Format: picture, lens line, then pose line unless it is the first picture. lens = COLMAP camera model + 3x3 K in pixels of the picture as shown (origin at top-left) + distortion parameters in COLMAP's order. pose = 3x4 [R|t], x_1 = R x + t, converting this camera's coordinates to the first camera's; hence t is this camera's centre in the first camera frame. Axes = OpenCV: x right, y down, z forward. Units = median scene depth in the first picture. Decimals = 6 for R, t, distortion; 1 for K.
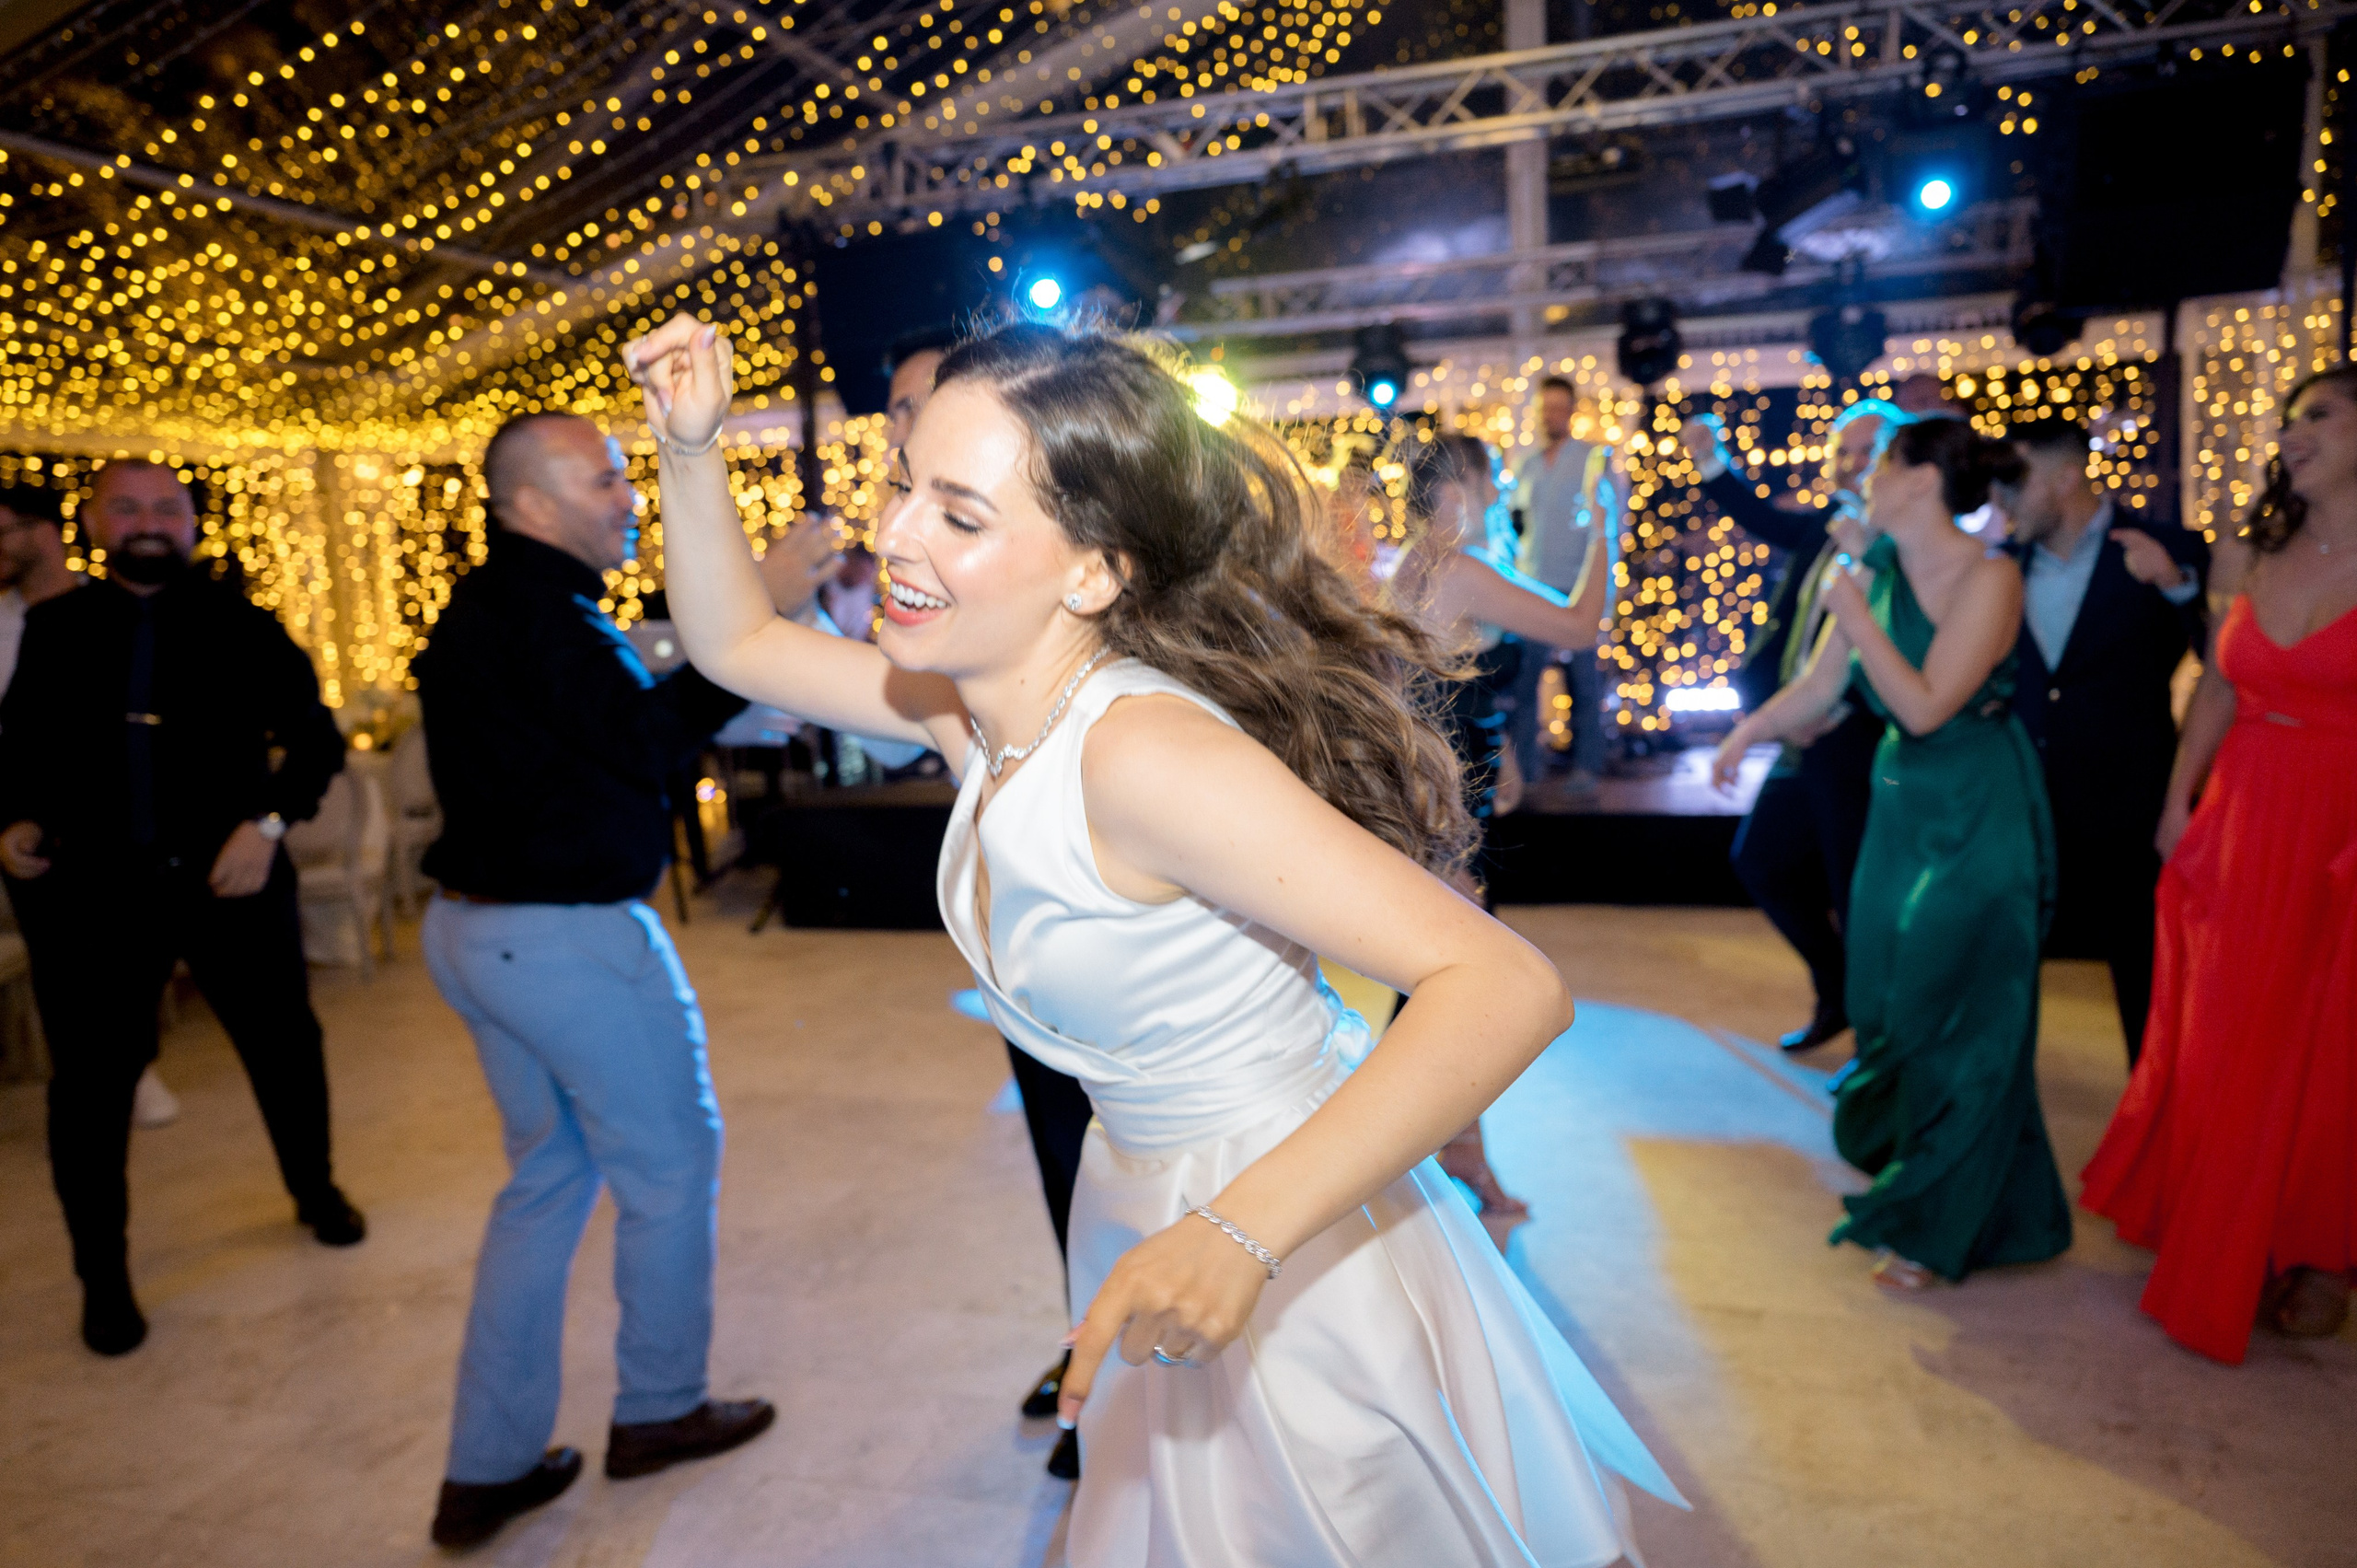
lens RADIAL K [[1584.3, 0, 1157.6], [0, 1584.3, 777.4], [0, 0, 1]] dist [-0.002241, 0.006940]
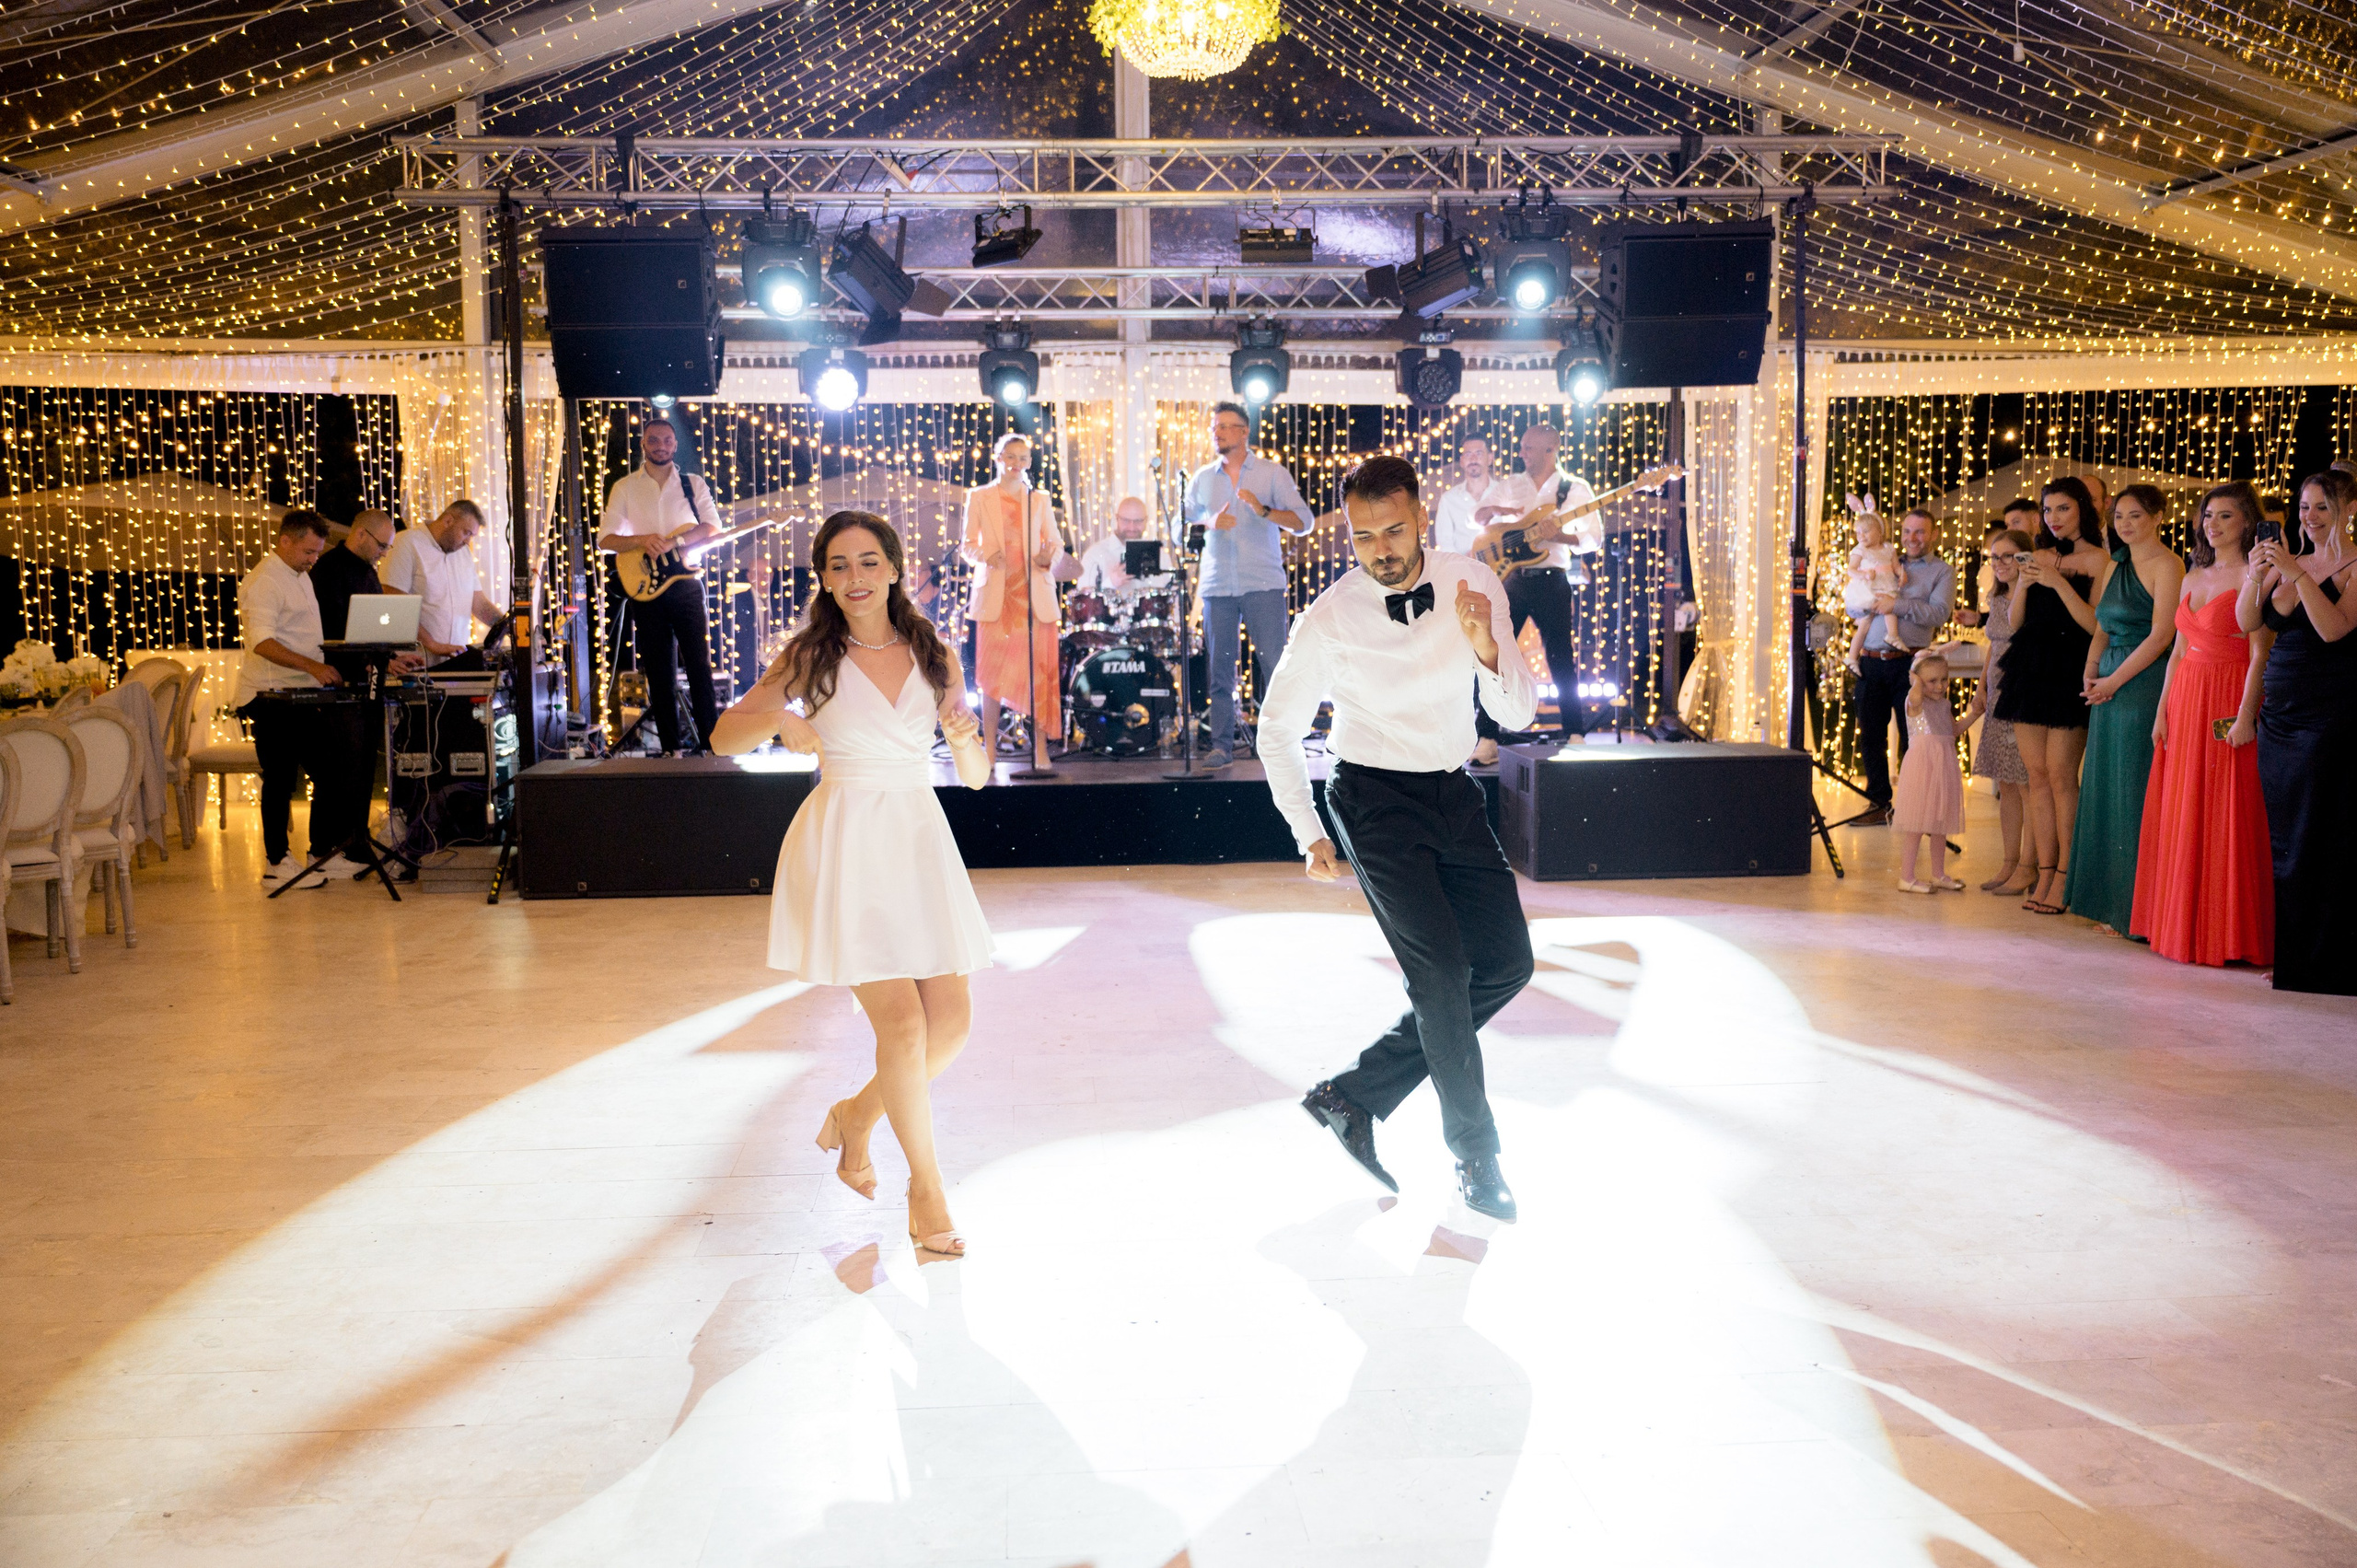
lens RADIAL K [[2182.4, 0, 1194.2], [0, 2182.4, 780.6], [0, 0, 1]] dist [0.001774, 0.000000]
pose [[0.933634, -0.000270, 0.358227, -0.265511], [0.008294, 0.999748, -0.020865, 0.040769], [-0.358131, 0.022451, 0.933401, -0.363898]]
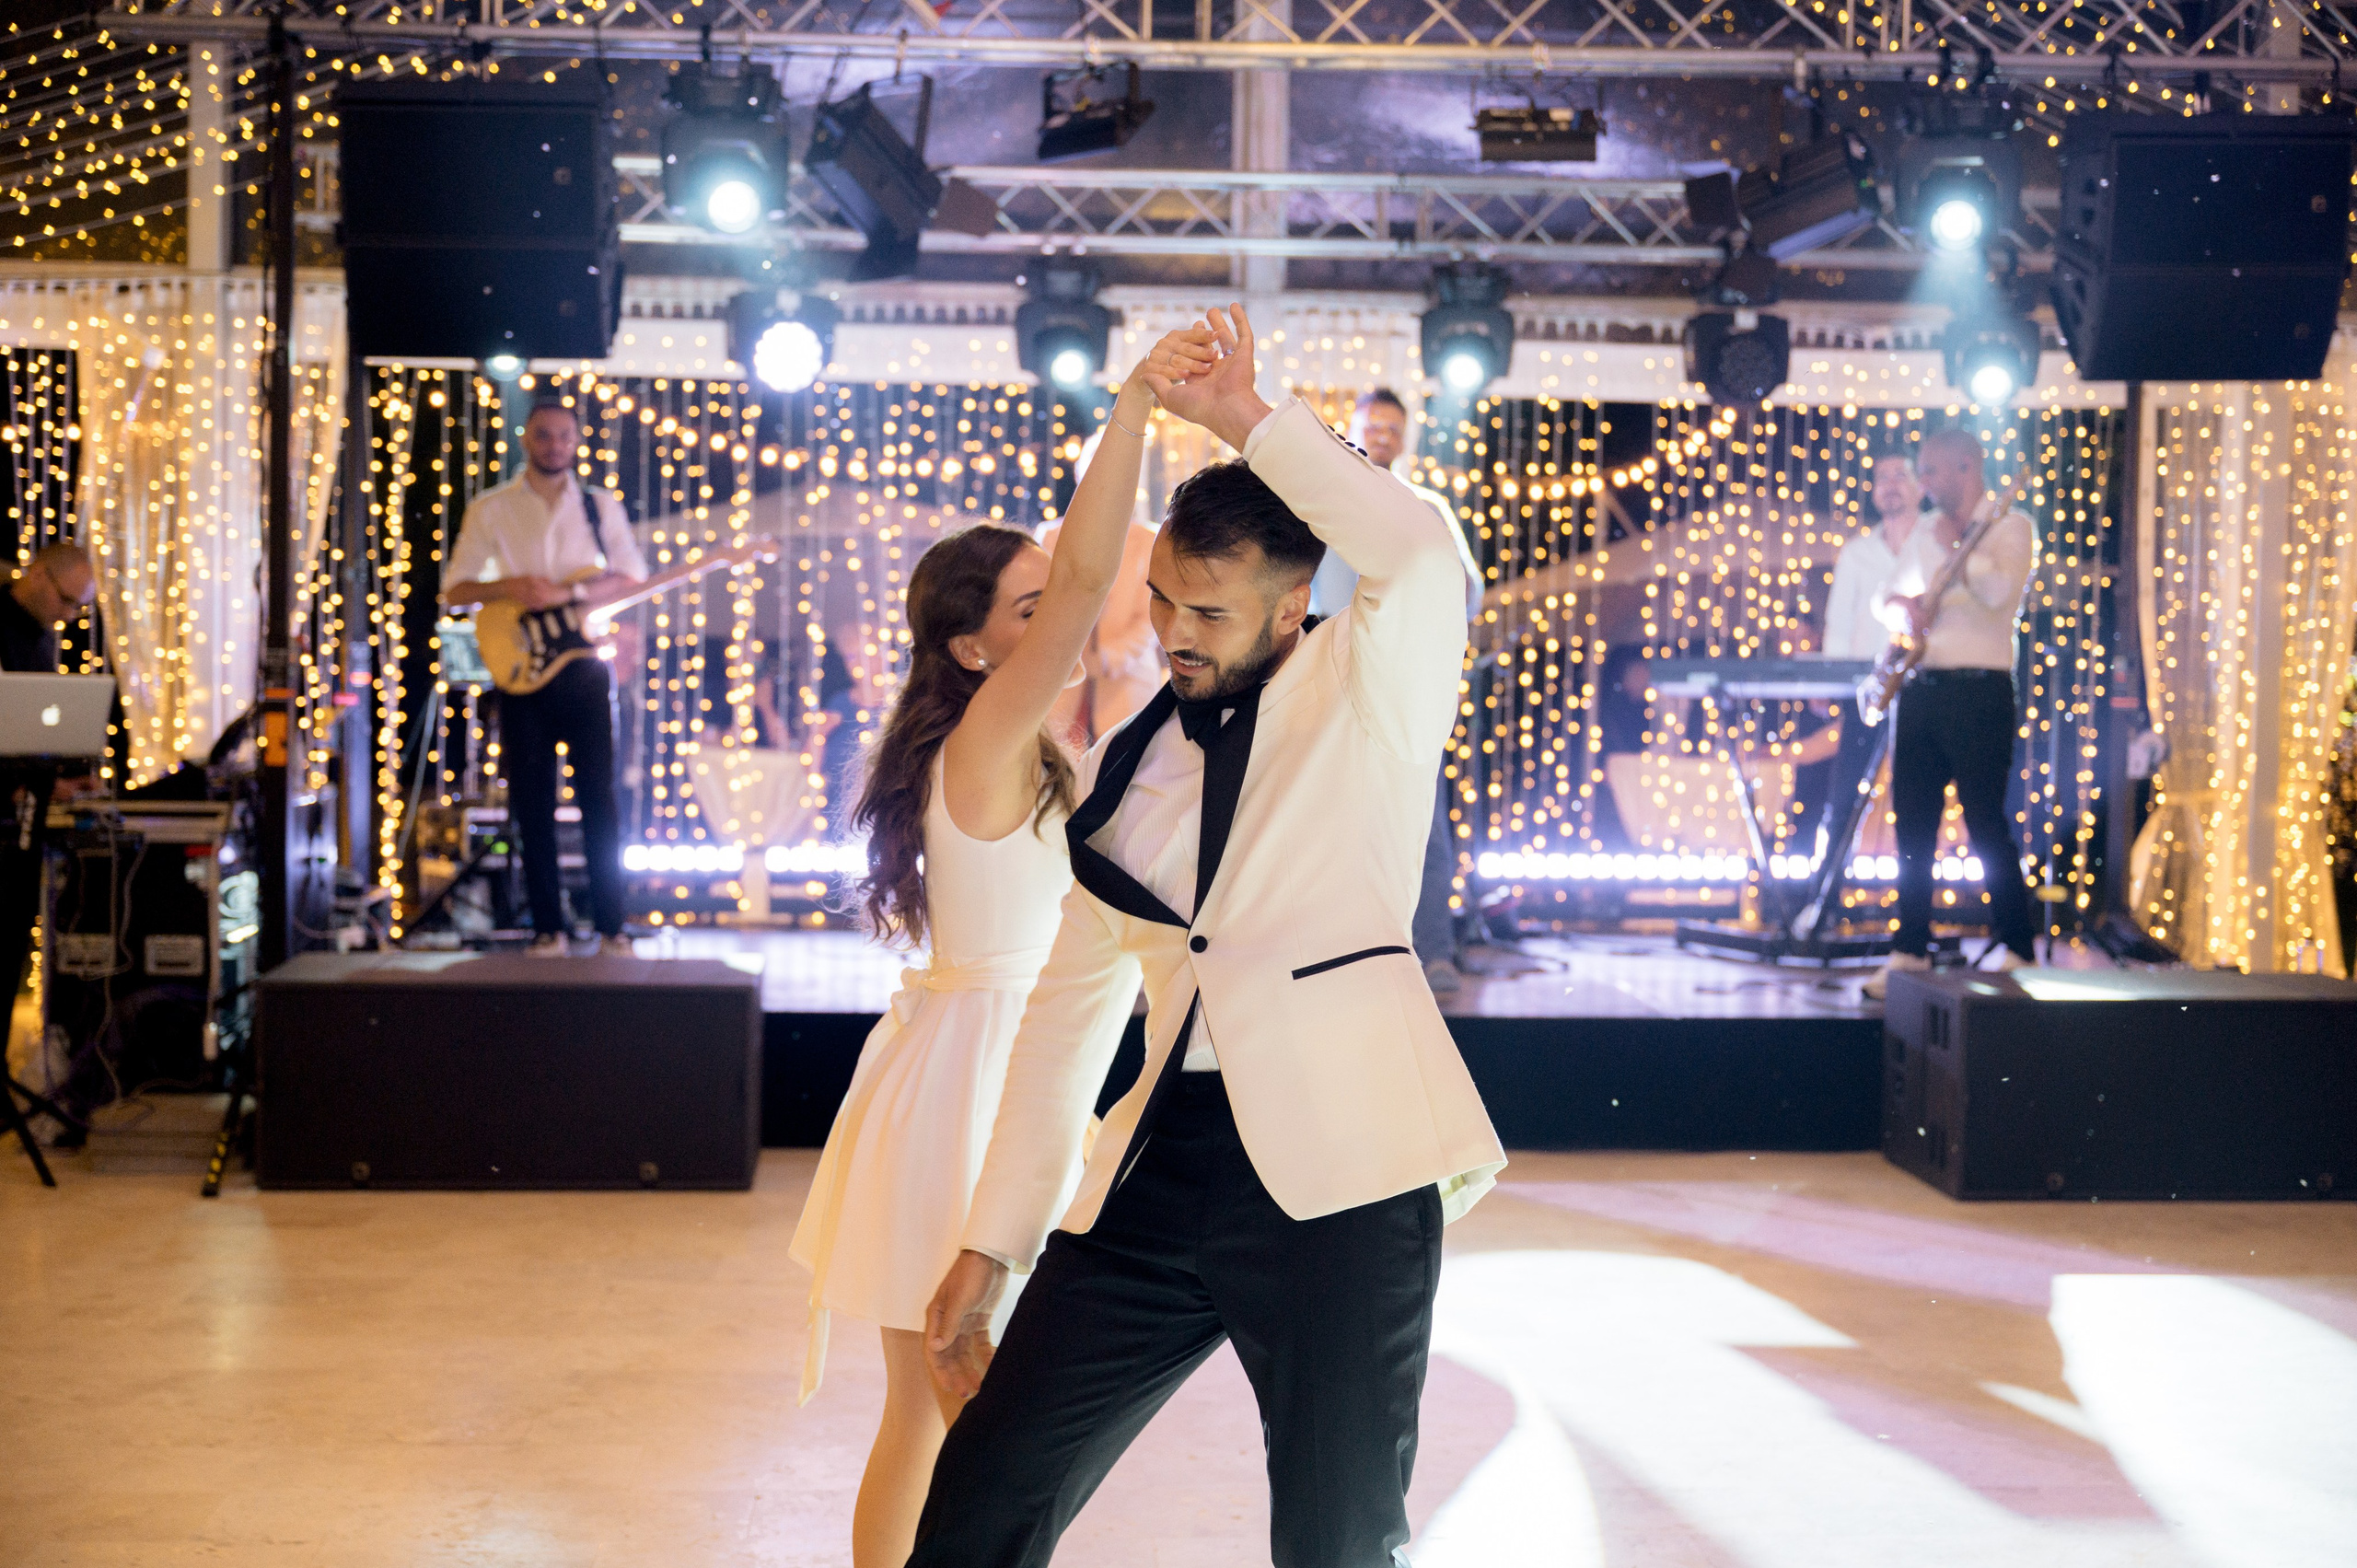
lens RADIAL K [[3272.1, 0, 1184.7], [0, 3272.1, 769.3], [0, 0, 1]] dist [0.010291, 0.000000]
pose [[0.937398, 0.043364, 0.345549, -0.272605], [-0.017232, 0.996778, -0.078343, 0.021020], [-0.347833, 0.067484, 0.935125, -0.237133]]
